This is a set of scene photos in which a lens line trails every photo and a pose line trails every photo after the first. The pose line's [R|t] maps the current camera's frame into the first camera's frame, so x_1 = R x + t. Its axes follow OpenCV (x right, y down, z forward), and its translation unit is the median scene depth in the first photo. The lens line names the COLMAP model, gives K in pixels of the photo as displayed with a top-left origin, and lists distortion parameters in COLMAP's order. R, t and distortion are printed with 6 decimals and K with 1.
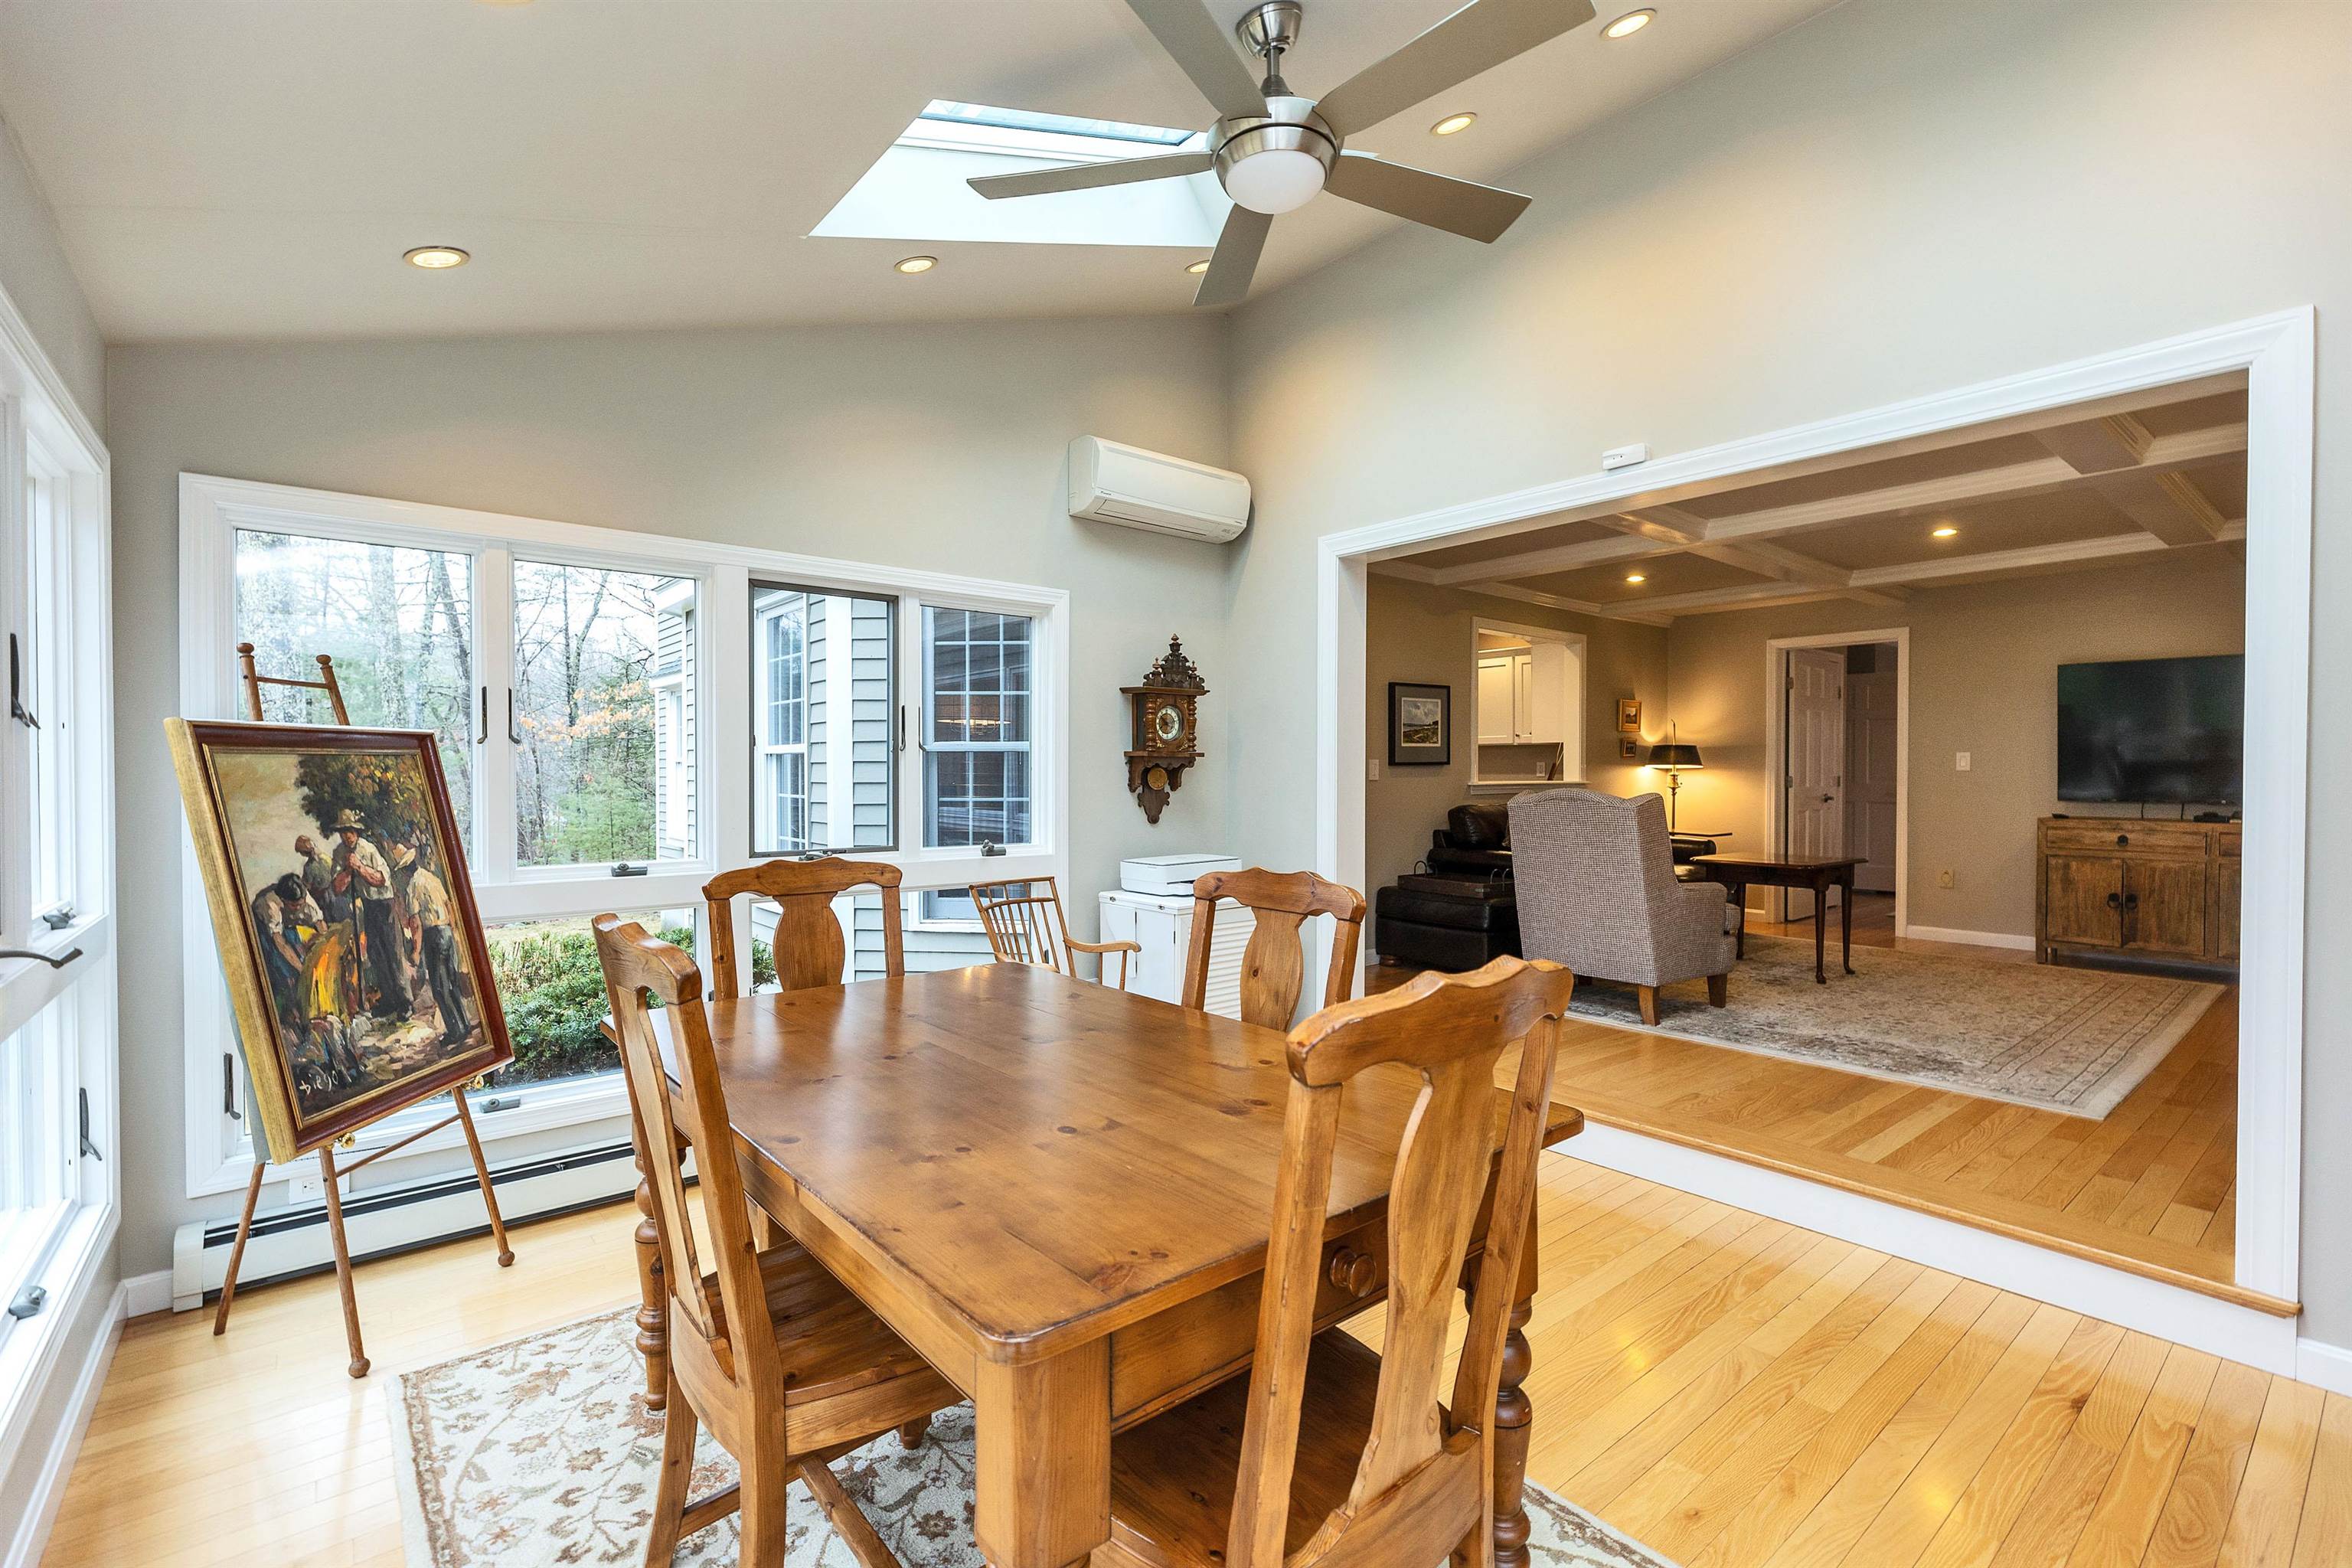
lens RADIAL K [[1052.9, 0, 1177.9], [0, 1052.9, 781.8], [0, 0, 1]] dist [0.000216, 0.000136]
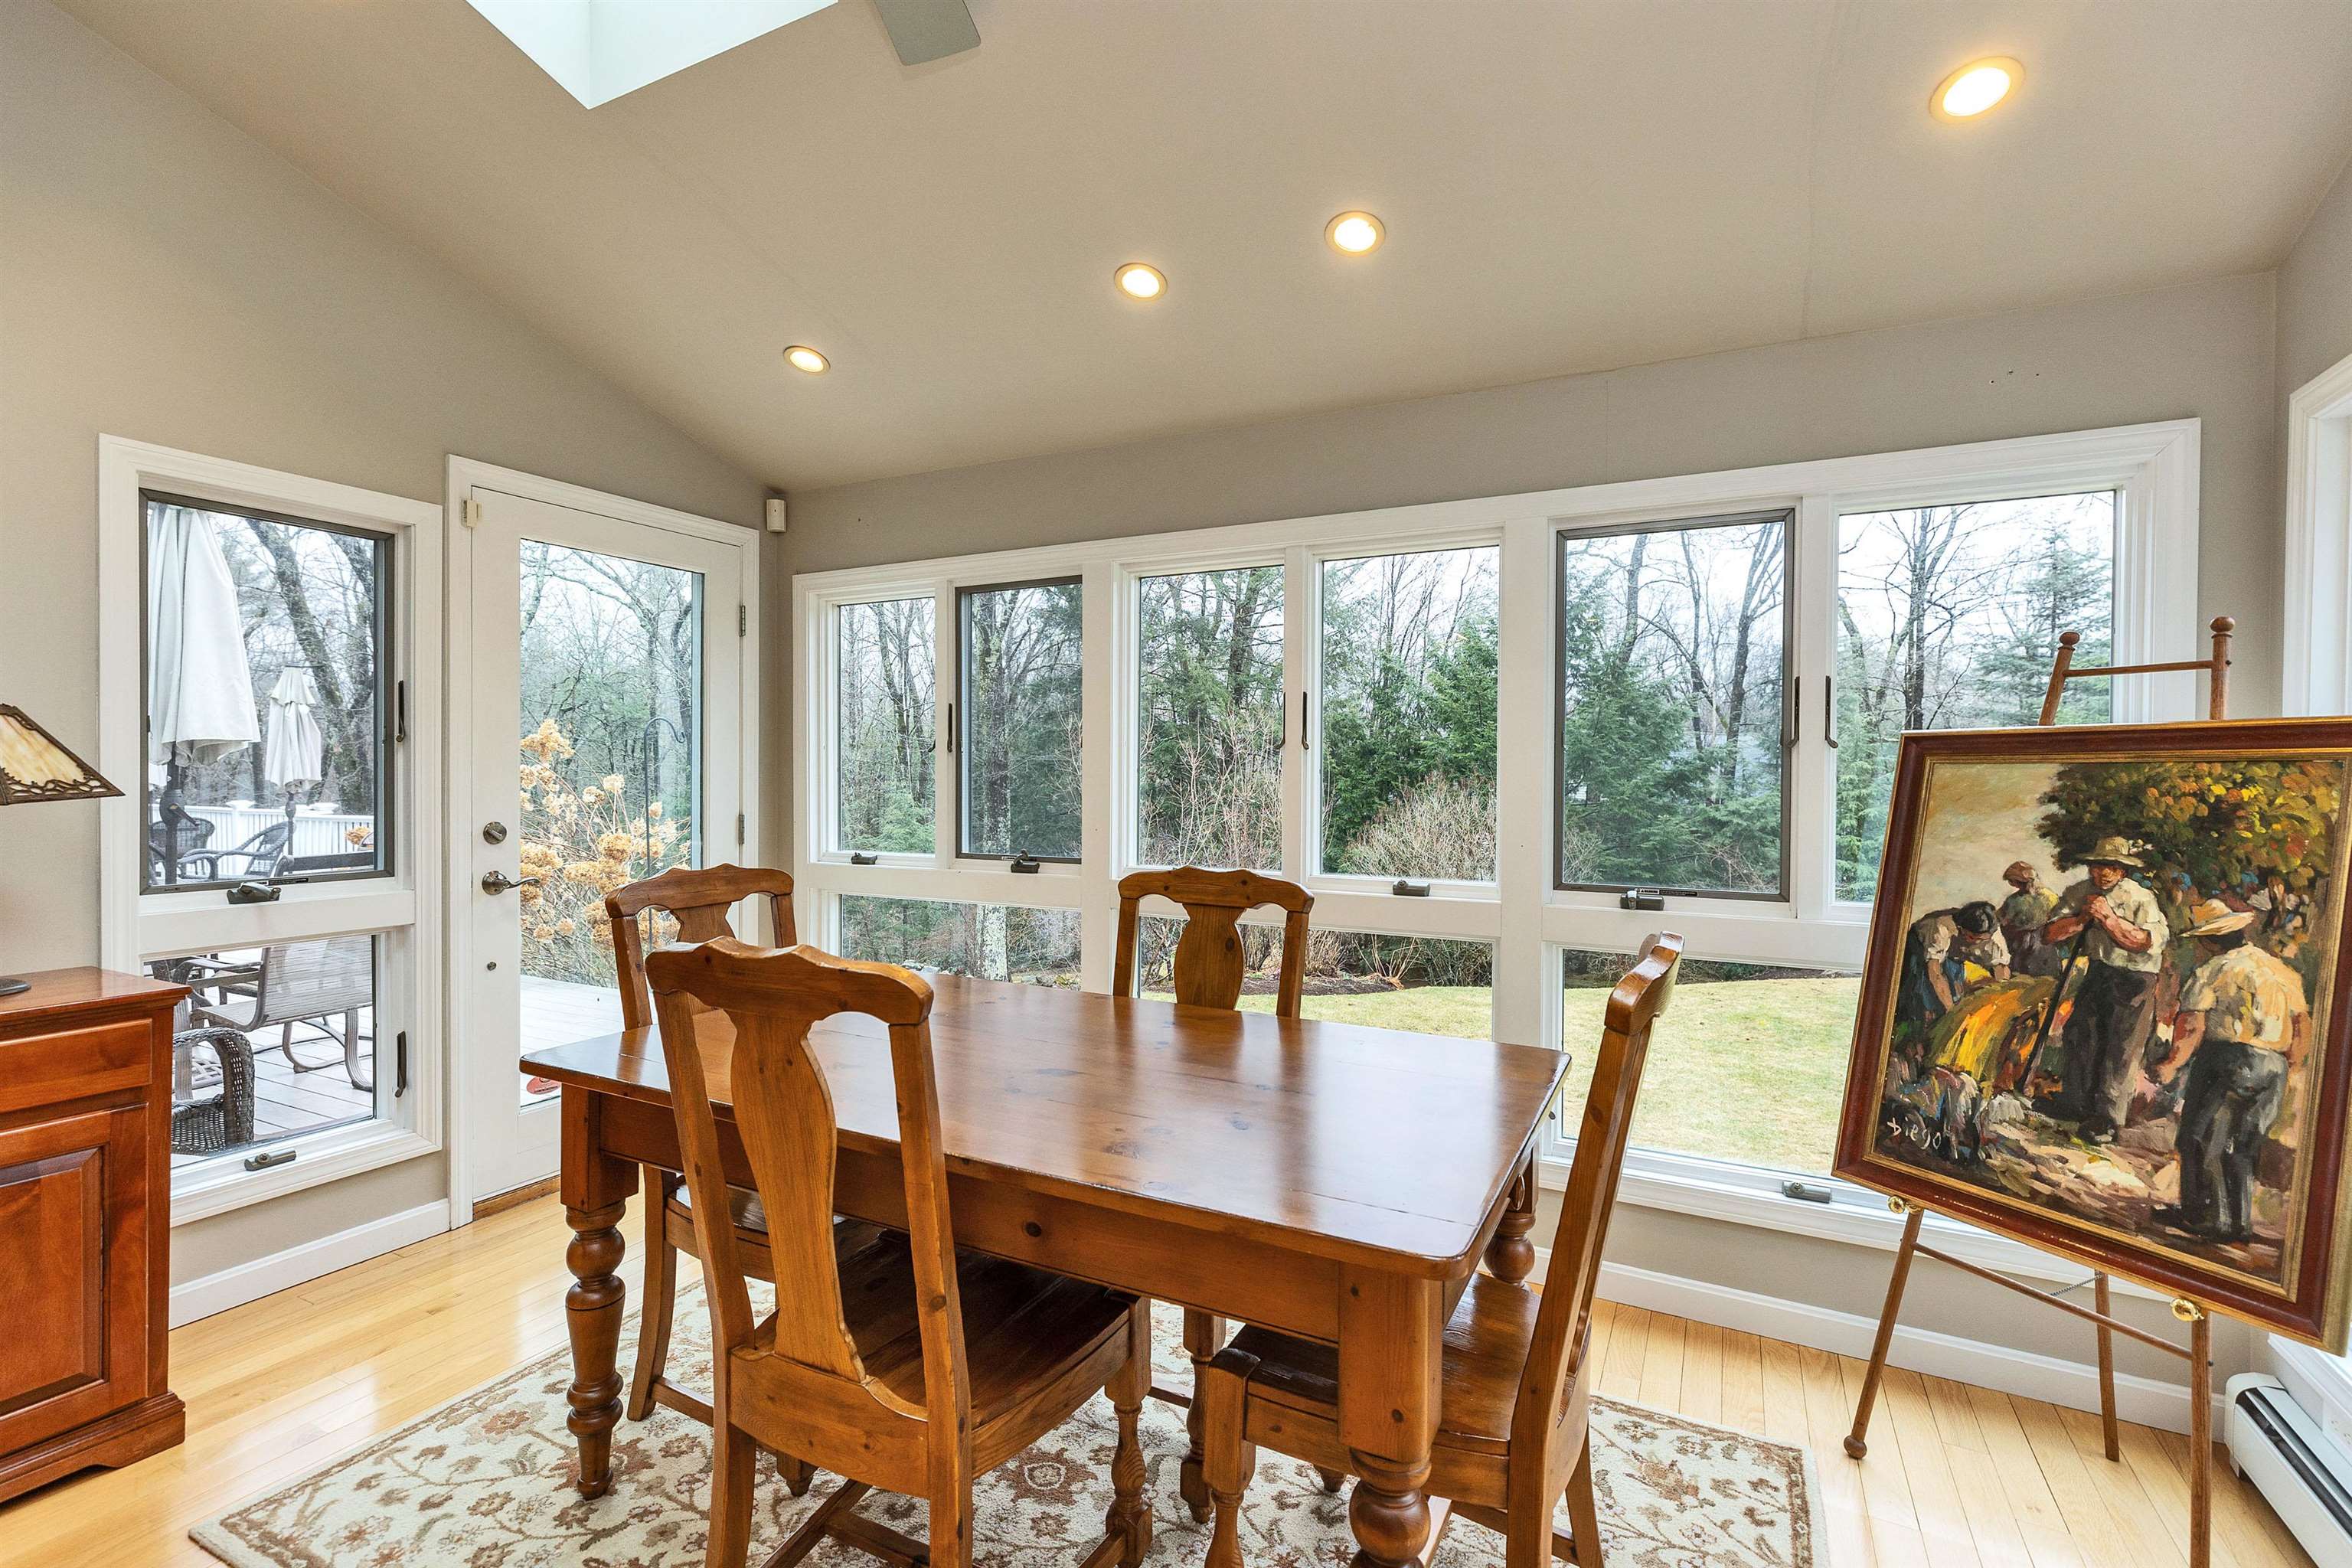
lens RADIAL K [[1052.9, 0, 1174.4], [0, 1052.9, 780.9], [0, 0, 1]] dist [0.000216, 0.000136]
pose [[-0.918847, 0.002891, -0.394604, 0.101553], [-0.005200, 0.999798, 0.019435, -0.024025], [0.394580, 0.019909, -0.918646, 1.433738]]
